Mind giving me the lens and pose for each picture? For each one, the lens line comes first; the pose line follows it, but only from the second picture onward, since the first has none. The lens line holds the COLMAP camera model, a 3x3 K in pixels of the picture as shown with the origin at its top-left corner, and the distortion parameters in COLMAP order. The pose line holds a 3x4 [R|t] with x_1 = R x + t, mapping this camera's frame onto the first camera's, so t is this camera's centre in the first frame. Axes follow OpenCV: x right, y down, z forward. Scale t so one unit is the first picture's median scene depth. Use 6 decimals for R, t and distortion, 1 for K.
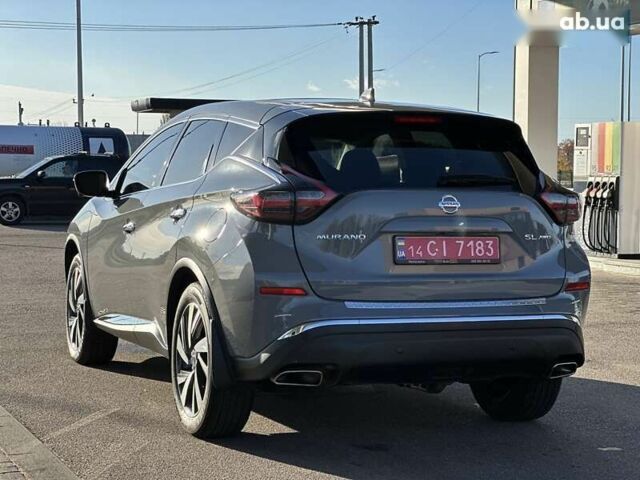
lens RADIAL K [[1402.0, 0, 320.0], [0, 1402.0, 240.0], [0, 0, 1]] dist [-0.013472, 2.942010]
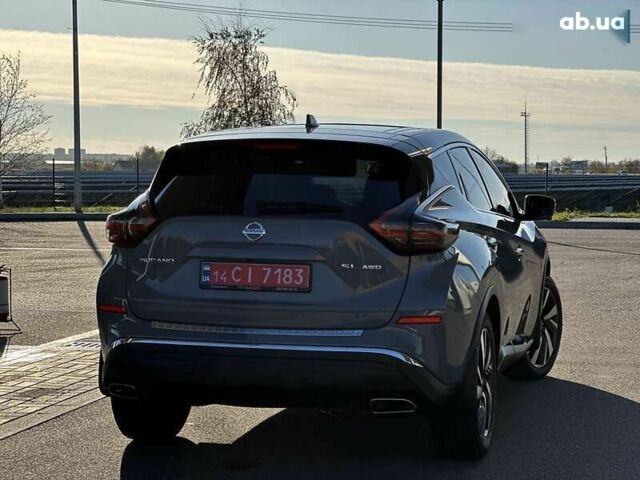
lens RADIAL K [[1402.0, 0, 320.0], [0, 1402.0, 240.0], [0, 0, 1]] dist [-0.013472, 2.942010]
pose [[0.815706, 0.023553, -0.577987, 0.706885], [-0.025655, 0.999661, 0.004530, -0.024817], [0.577897, 0.011133, 0.816033, 0.199344]]
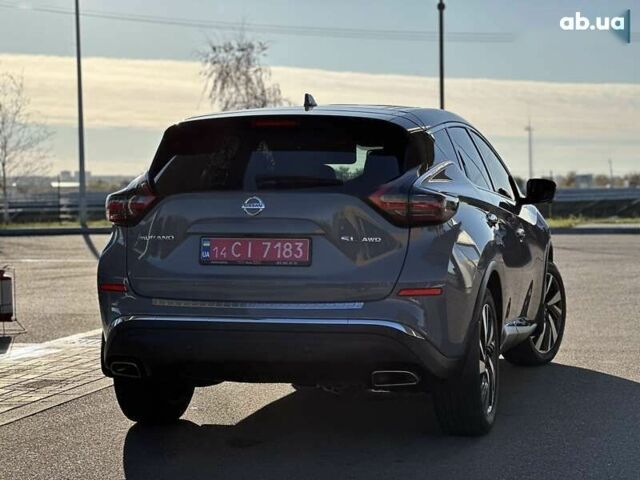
lens RADIAL K [[1402.0, 0, 320.0], [0, 1402.0, 240.0], [0, 0, 1]] dist [-0.013472, 2.942010]
pose [[0.813214, 0.003820, -0.581952, 0.710895], [-0.010685, 0.999908, -0.008368, 0.006821], [0.581867, 0.013023, 0.813180, 0.203189]]
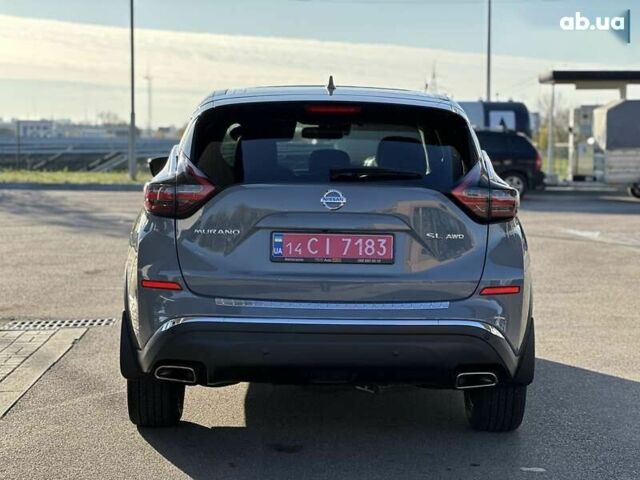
lens RADIAL K [[1402.0, 0, 320.0], [0, 1402.0, 240.0], [0, 0, 1]] dist [-0.013472, 2.942010]
pose [[0.939874, 0.026529, -0.340490, 0.401795], [-0.019569, 0.999524, 0.023859, -0.020501], [0.340961, -0.015762, 0.939945, 0.105294]]
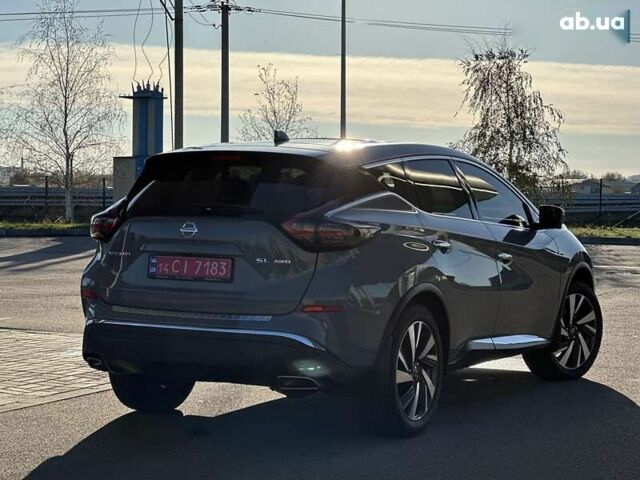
lens RADIAL K [[1402.0, 0, 320.0], [0, 1402.0, 240.0], [0, 0, 1]] dist [-0.013472, 2.942010]
pose [[0.657461, 0.024208, -0.753100, 1.044284], [-0.039814, 0.999204, -0.002638, -0.017947], [0.752436, 0.031718, 0.657901, 0.300236]]
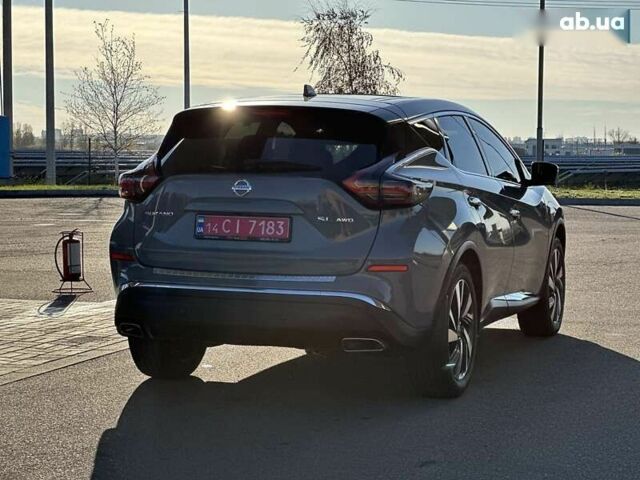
lens RADIAL K [[1402.0, 0, 320.0], [0, 1402.0, 240.0], [0, 0, 1]] dist [-0.013472, 2.942010]
pose [[0.759360, 0.037927, -0.649564, 0.866878], [-0.032654, 0.999263, 0.020172, -0.008100], [0.649851, 0.005893, 0.760039, 0.177988]]
